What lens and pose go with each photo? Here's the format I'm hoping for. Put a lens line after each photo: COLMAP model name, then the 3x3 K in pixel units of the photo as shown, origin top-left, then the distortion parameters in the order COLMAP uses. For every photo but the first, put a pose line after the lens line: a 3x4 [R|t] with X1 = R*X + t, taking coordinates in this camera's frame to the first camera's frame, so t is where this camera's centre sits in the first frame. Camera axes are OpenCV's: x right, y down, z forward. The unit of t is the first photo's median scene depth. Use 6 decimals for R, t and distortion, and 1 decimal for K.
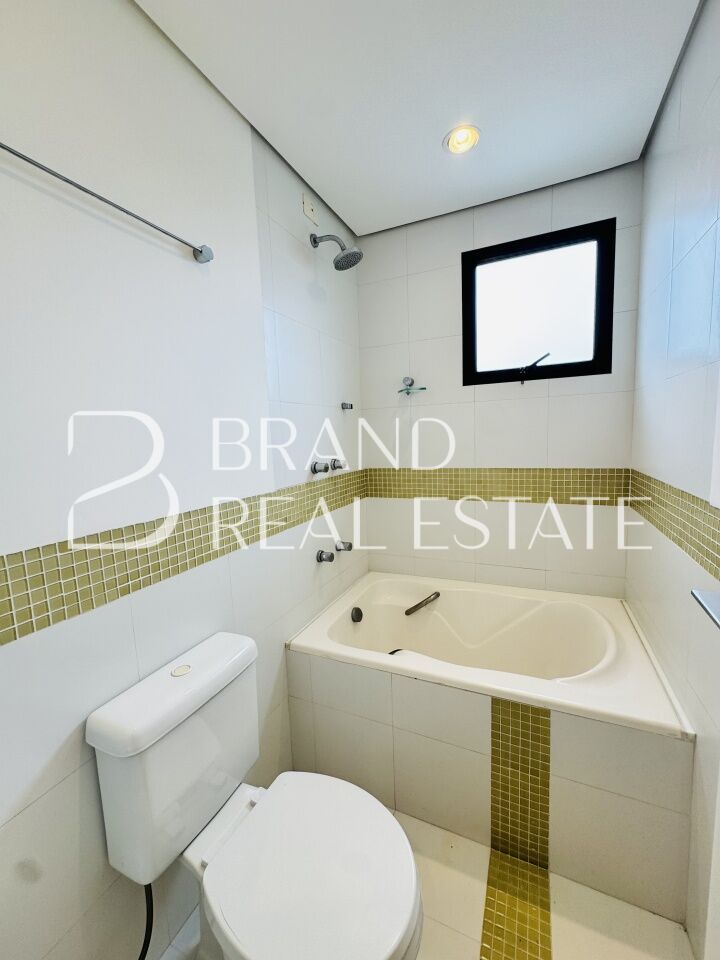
lens RADIAL K [[385.9, 0, 360.0], [0, 385.9, 477.4], [0, 0, 1]] dist [-0.000261, 0.000212]
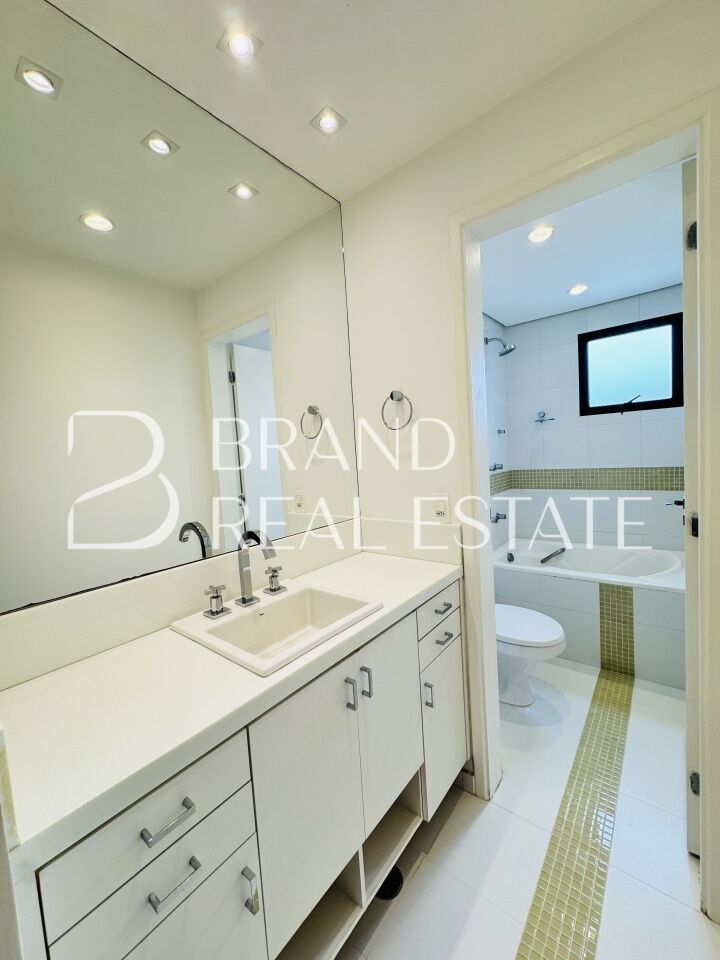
lens RADIAL K [[385.9, 0, 359.7], [0, 385.9, 480.4], [0, 0, 1]] dist [-0.000261, 0.000212]
pose [[0.967891, -0.005818, -0.251301, -0.244800], [-0.000739, 0.999662, -0.025988, 0.078023], [0.251368, 0.025340, 0.967560, -0.872419]]
